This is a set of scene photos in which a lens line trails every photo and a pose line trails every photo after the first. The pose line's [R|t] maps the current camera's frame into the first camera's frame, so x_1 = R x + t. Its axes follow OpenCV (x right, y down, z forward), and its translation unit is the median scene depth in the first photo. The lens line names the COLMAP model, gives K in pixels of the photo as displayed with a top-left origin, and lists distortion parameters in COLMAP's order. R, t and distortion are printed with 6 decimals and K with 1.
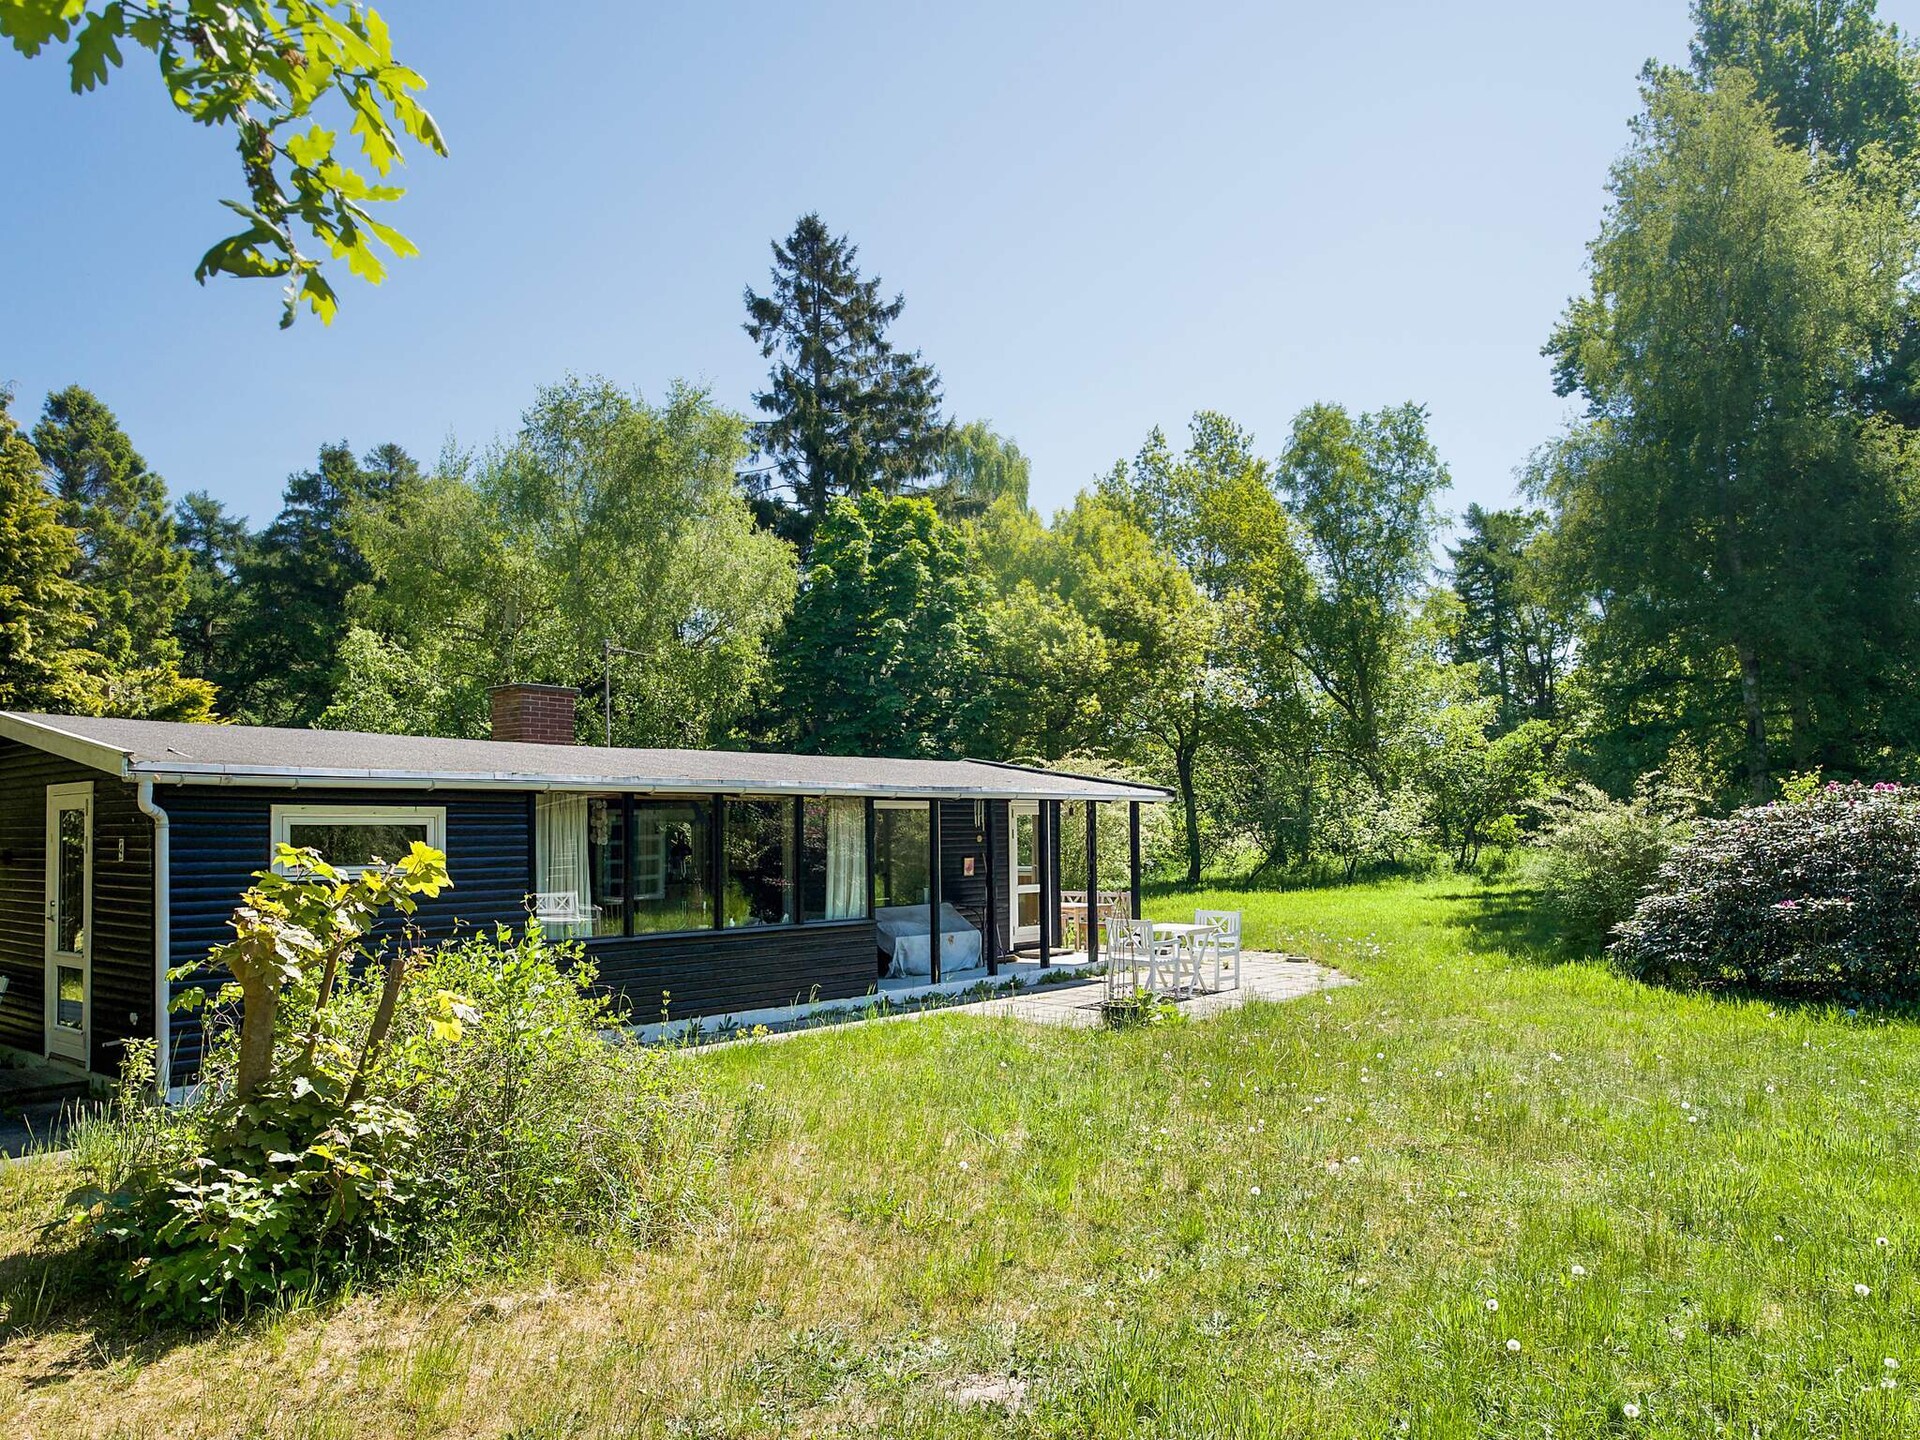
lens RADIAL K [[1746.2, 0, 960.0], [0, 1746.2, 720.0], [0, 0, 1]] dist [-0.111634, 0.093344]
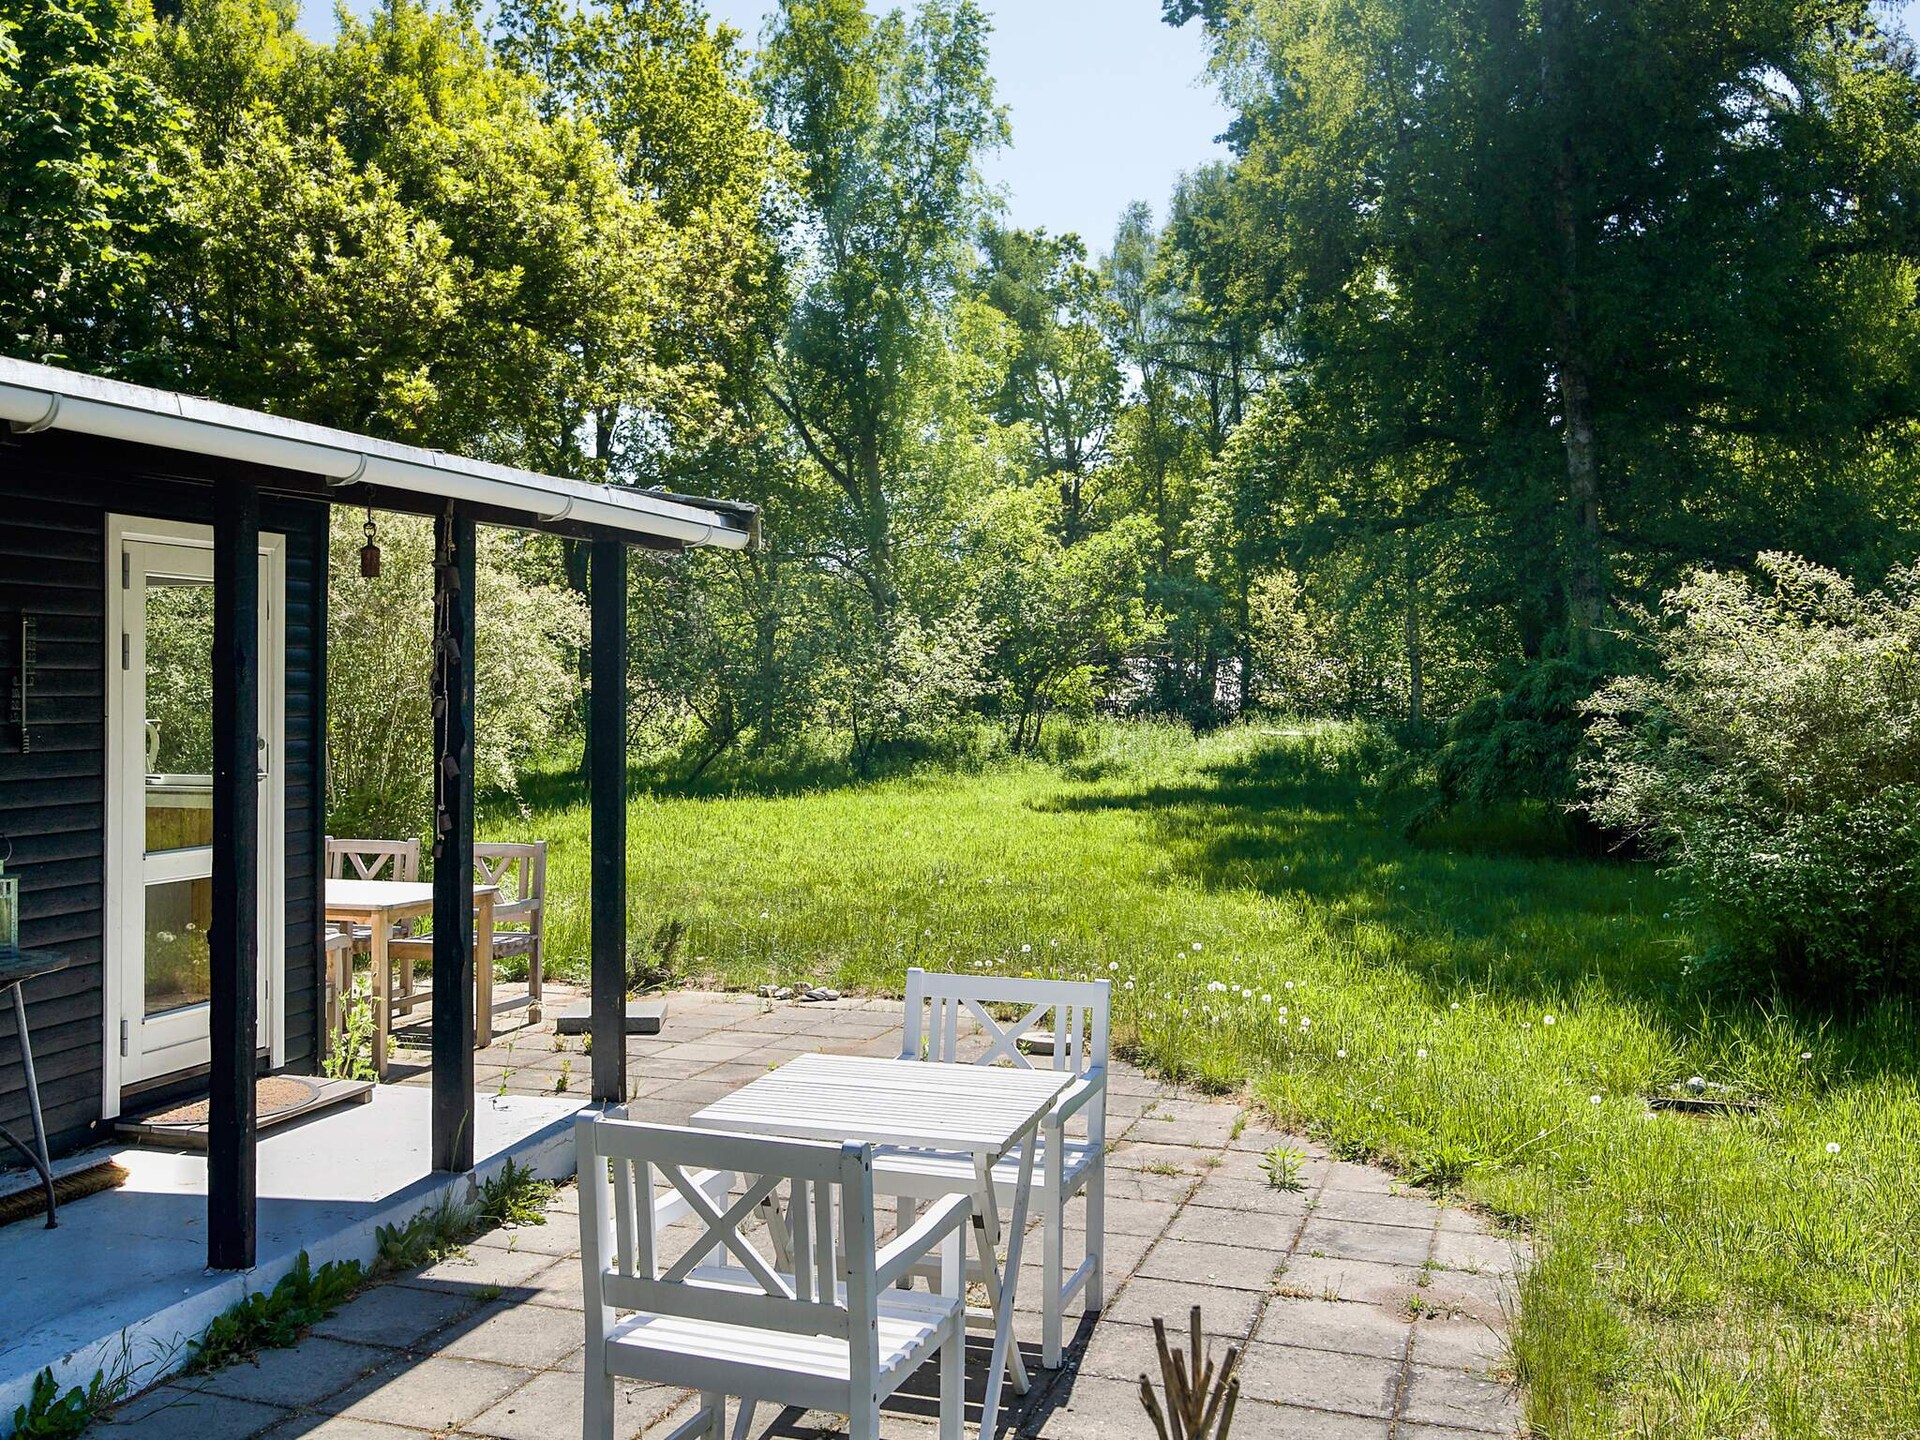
lens RADIAL K [[1746.2, 0, 960.0], [0, 1746.2, 720.0], [0, 0, 1]] dist [-0.111634, 0.093344]
pose [[0.923769, -0.002401, 0.382942, 0.034753], [-0.025329, 0.997407, 0.067356, 0.040934], [-0.382111, -0.071921, 0.921313, 0.527898]]
